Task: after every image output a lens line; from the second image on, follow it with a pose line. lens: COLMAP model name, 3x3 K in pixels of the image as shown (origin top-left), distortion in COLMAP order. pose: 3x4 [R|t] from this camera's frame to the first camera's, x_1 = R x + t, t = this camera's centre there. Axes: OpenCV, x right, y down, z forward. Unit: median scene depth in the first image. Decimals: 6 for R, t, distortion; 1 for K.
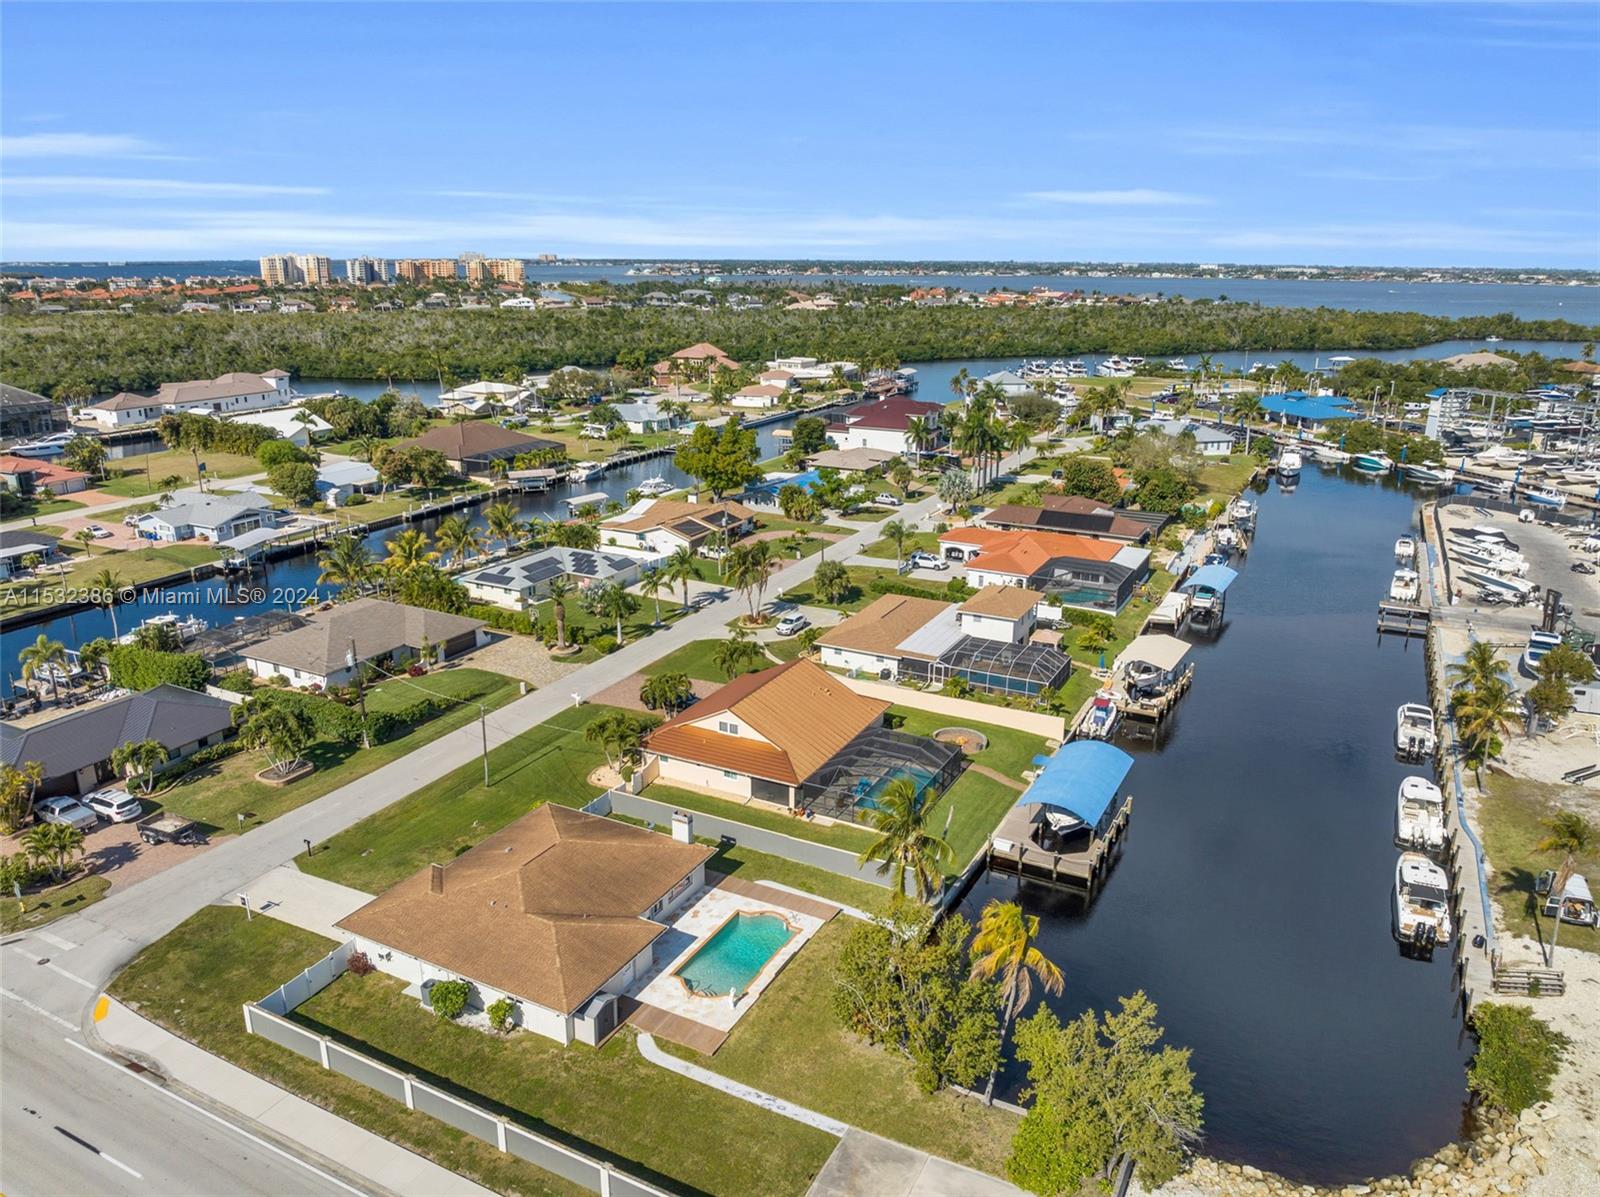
lens RADIAL K [[1129.6, 0, 807.4], [0, 1129.6, 591.4], [0, 0, 1]] dist [-0.032270, -0.003788]
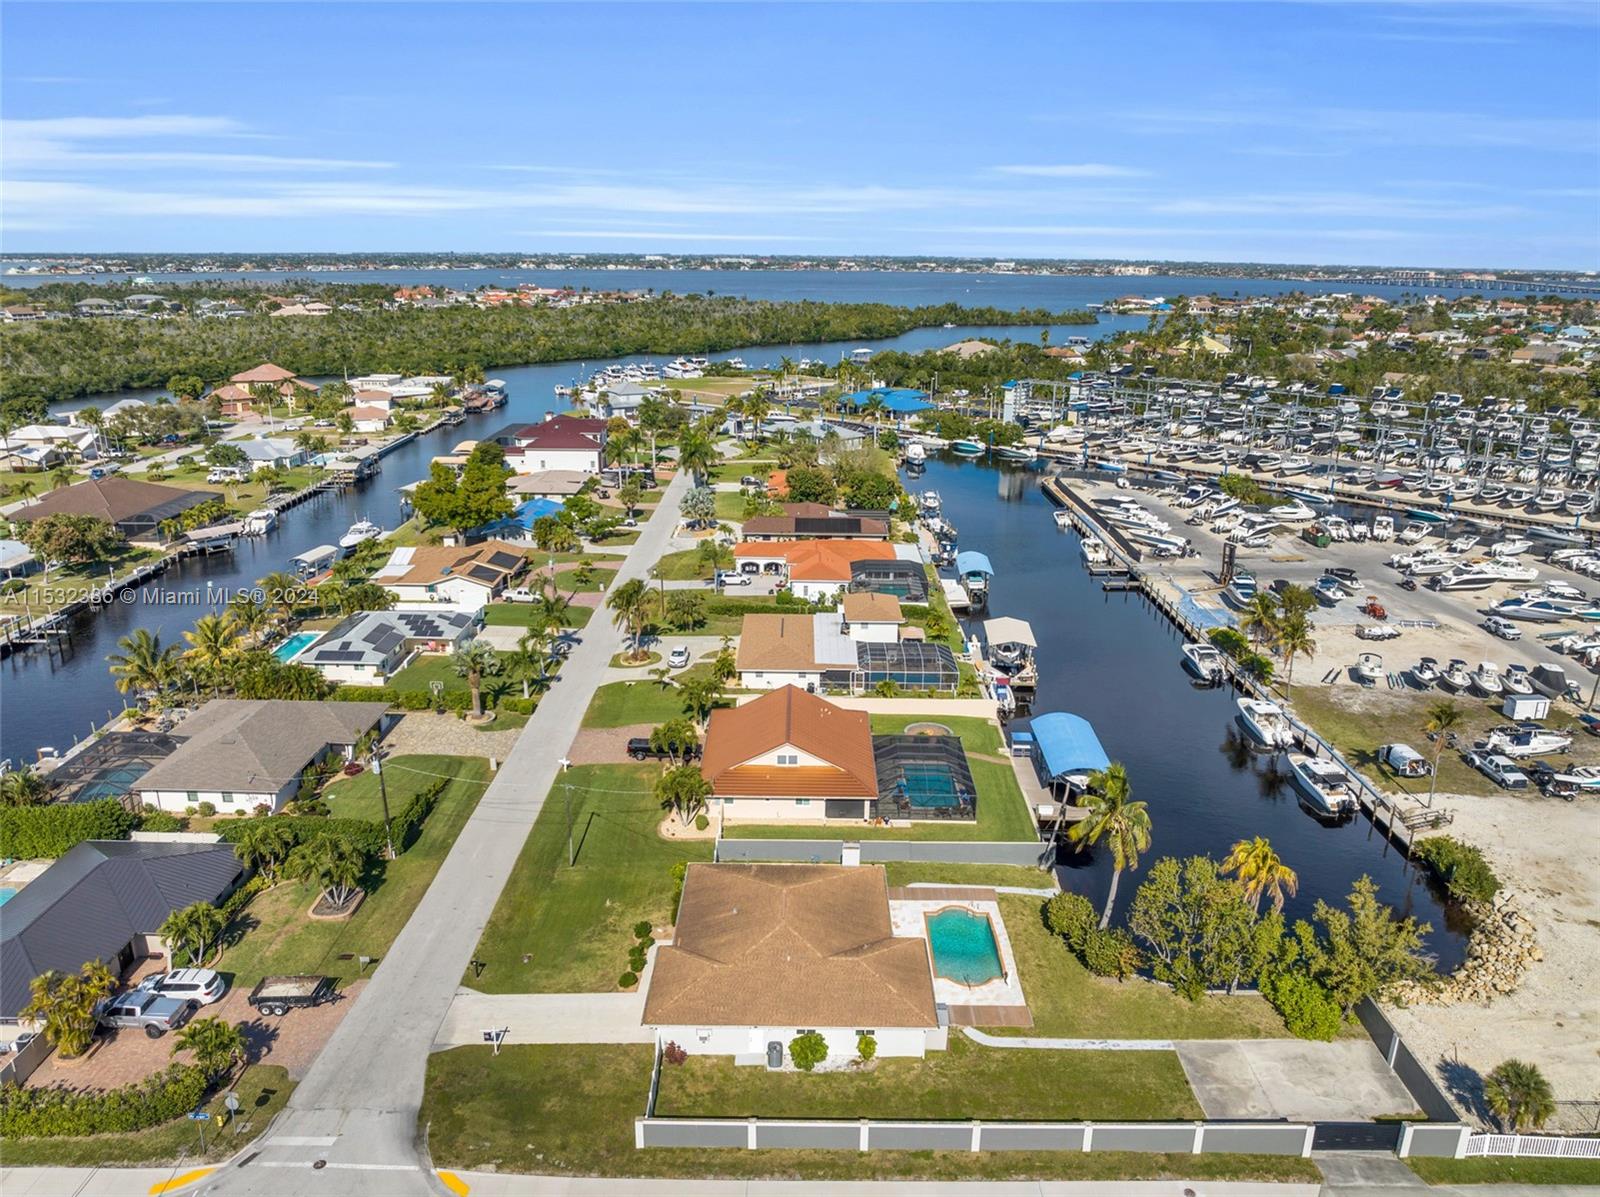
lens RADIAL K [[1129.6, 0, 803.8], [0, 1129.6, 596.1], [0, 0, 1]] dist [-0.032270, -0.003788]
pose [[0.890602, -0.128814, 0.436158, -0.334075], [0.123362, 0.991517, 0.040938, -0.050336], [-0.437732, 0.017346, 0.898938, 0.015236]]
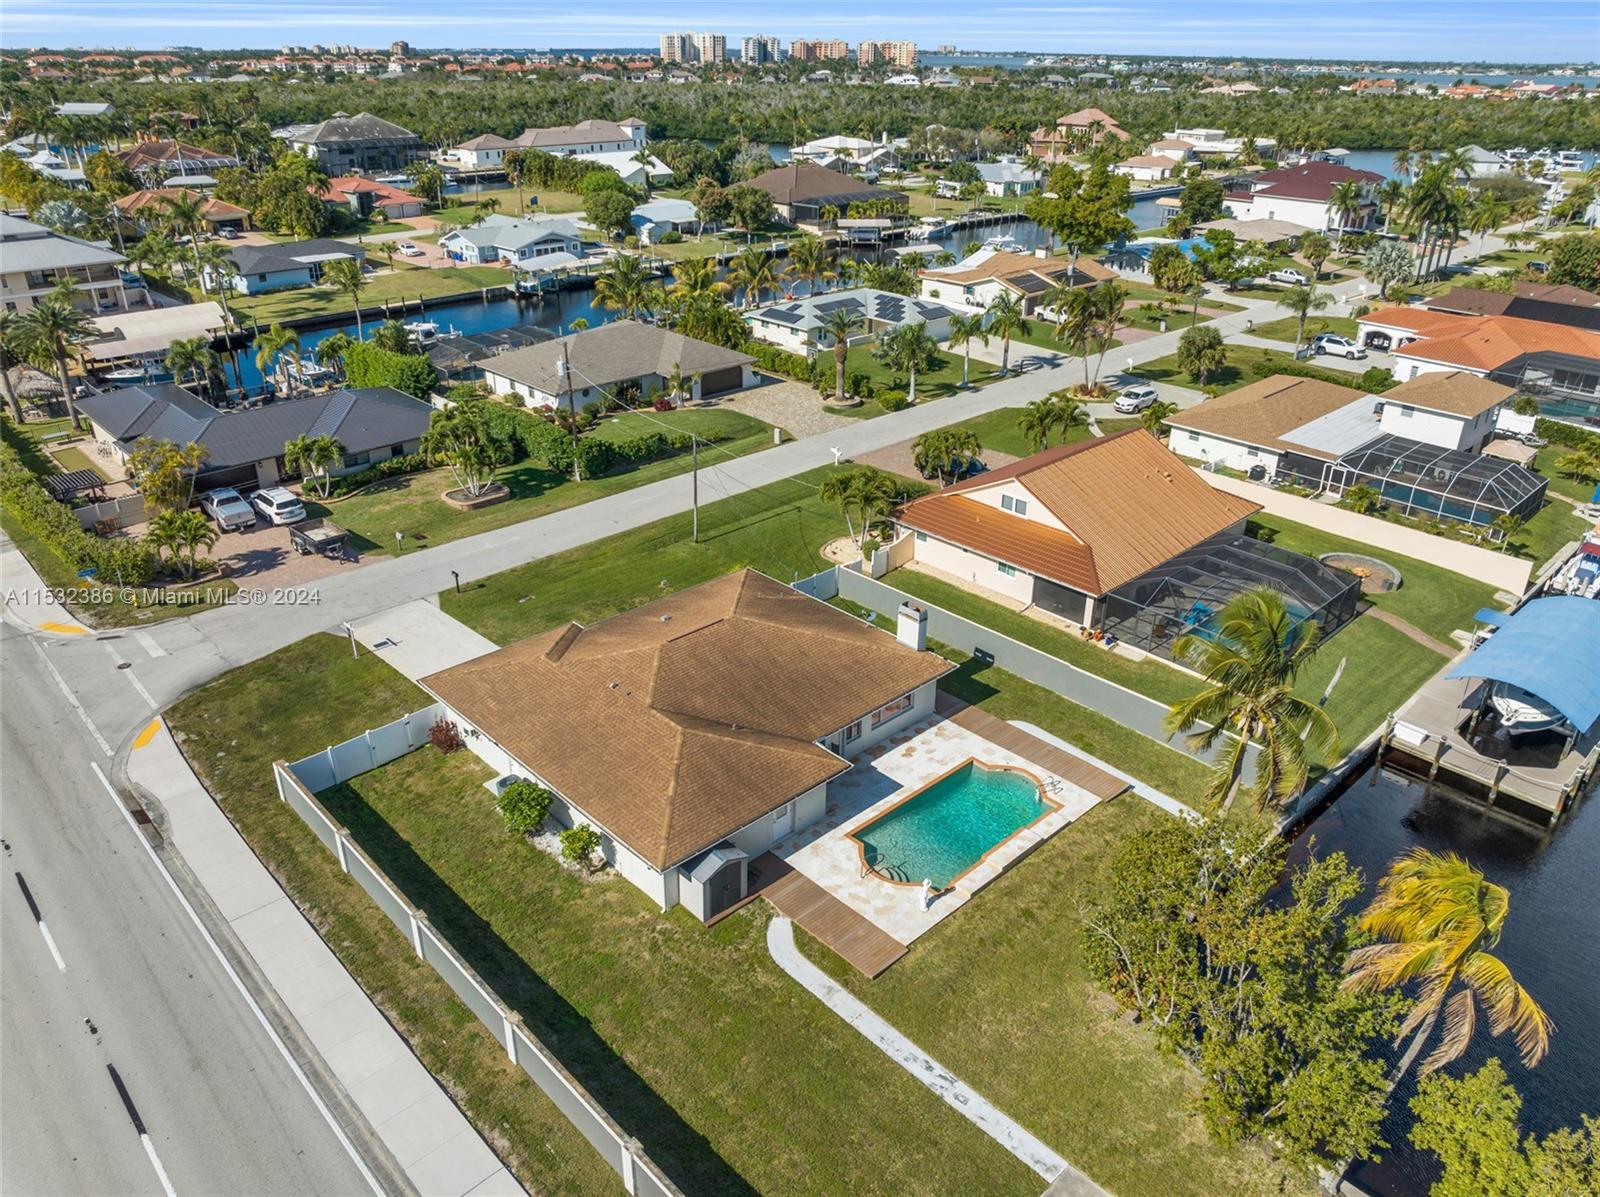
lens RADIAL K [[1129.6, 0, 808.3], [0, 1129.6, 592.7], [0, 0, 1]] dist [-0.032270, -0.003788]
pose [[0.946095, 0.145054, -0.289593, 0.014008], [-0.096795, 0.979874, 0.174581, 0.042309], [0.309088, -0.137139, 0.941094, 0.188849]]
